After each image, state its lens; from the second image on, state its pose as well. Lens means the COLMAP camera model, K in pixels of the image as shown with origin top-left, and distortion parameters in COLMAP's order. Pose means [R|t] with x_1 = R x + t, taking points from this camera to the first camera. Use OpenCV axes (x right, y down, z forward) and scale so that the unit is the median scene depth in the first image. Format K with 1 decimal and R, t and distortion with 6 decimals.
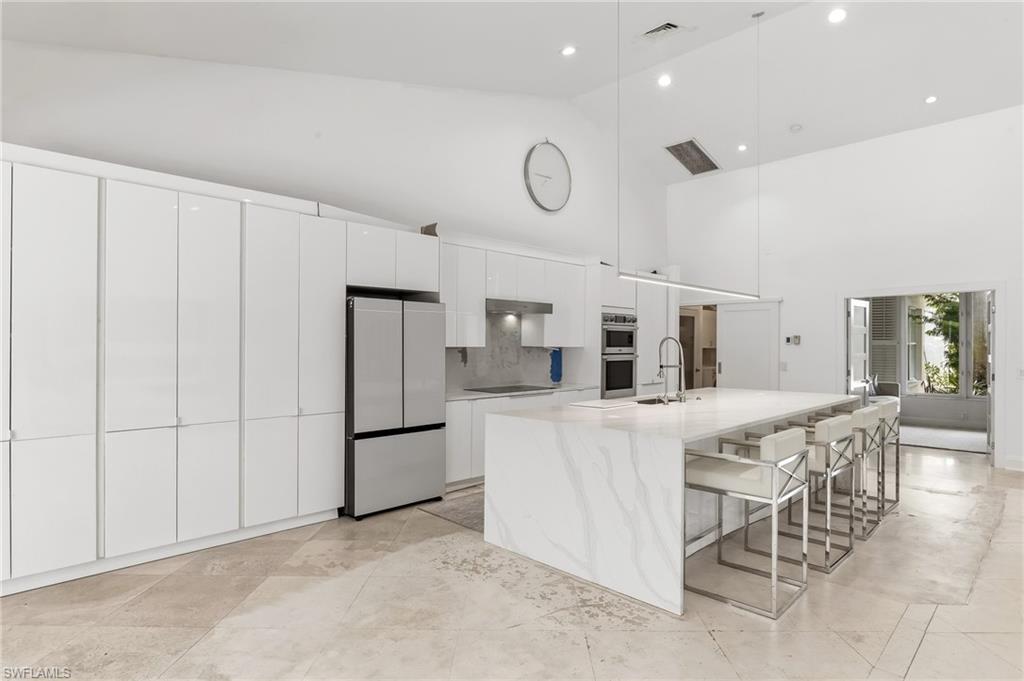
lens RADIAL K [[547.9, 0, 514.6], [0, 547.9, 343.4], [0, 0, 1]] dist [-0.008882, 0.000838]
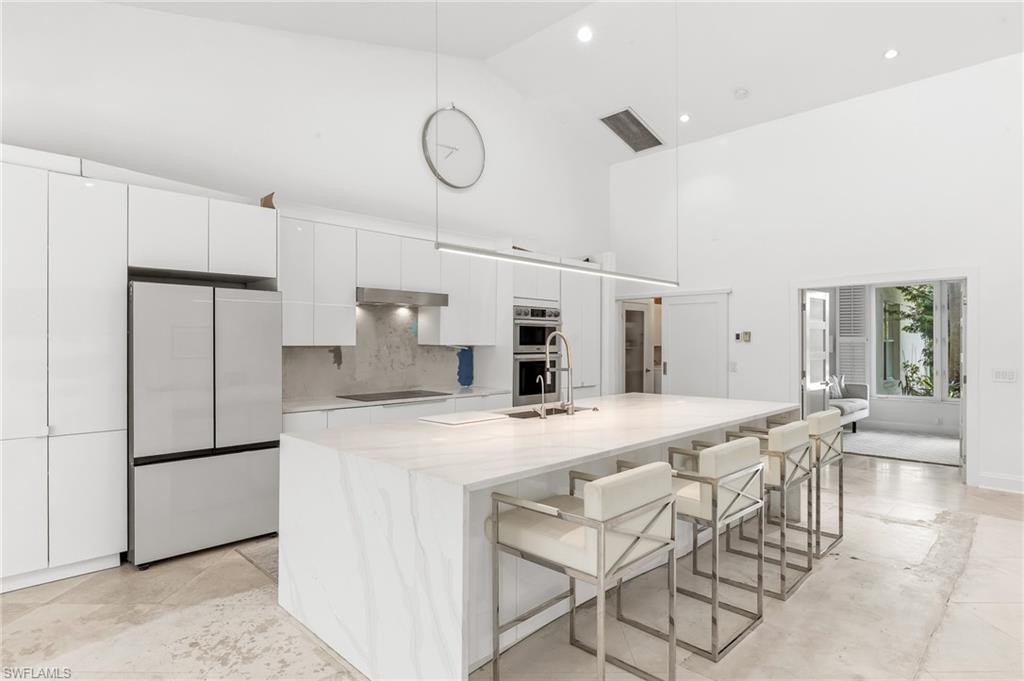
lens RADIAL K [[547.9, 0, 512.3], [0, 547.9, 341.0], [0, 0, 1]] dist [-0.008882, 0.000838]
pose [[0.999939, -0.002215, 0.010848, 0.165361], [0.002224, 0.999997, -0.000799, 0.000748], [-0.010846, 0.000823, 0.999941, 0.157938]]
